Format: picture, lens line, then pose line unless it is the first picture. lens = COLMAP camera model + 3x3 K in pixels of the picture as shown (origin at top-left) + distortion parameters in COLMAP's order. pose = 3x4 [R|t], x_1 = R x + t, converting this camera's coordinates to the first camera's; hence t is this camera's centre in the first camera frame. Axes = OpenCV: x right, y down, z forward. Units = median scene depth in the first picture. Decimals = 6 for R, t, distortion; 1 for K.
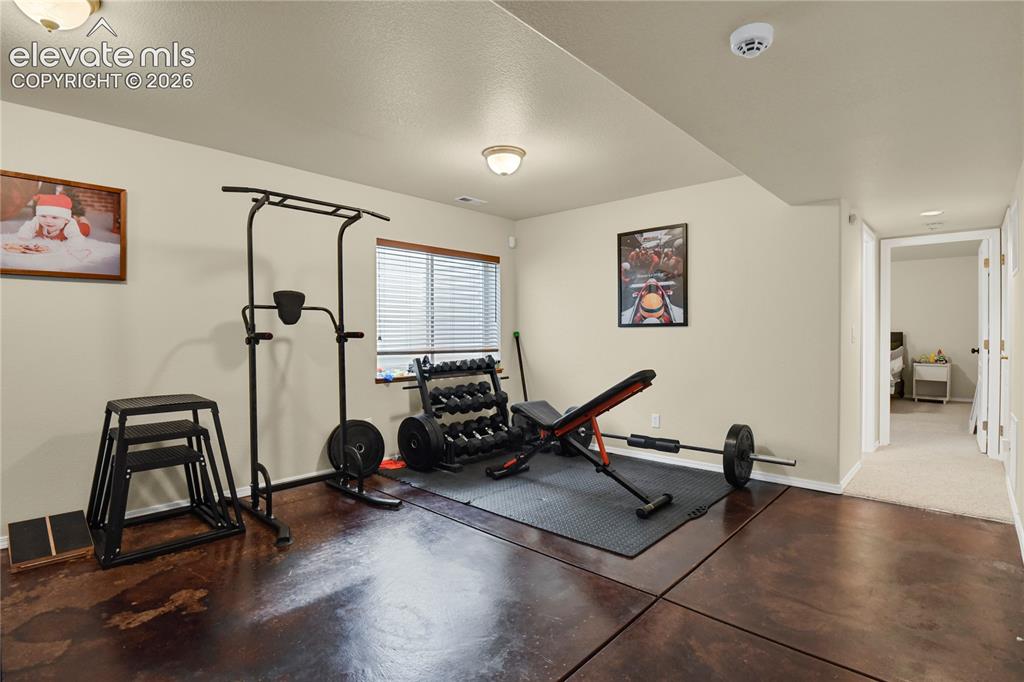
lens RADIAL K [[501.0, 0, 518.4], [0, 501.0, 338.3], [0, 0, 1]] dist [-0.026931, -0.001689]
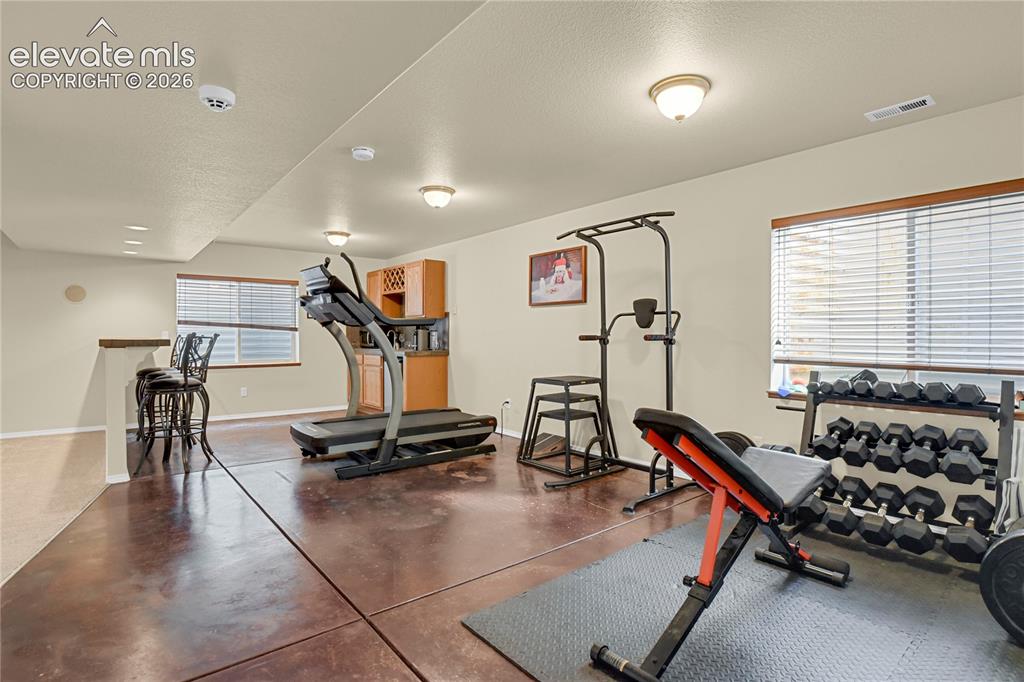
lens RADIAL K [[501.0, 0, 518.4], [0, 501.0, 338.3], [0, 0, 1]] dist [-0.026931, -0.001689]
pose [[-0.135935, 0.009419, -0.990673, 0.749071], [-0.007975, 0.999912, 0.010601, -0.015101], [0.990686, 0.009342, -0.135848, 0.901001]]
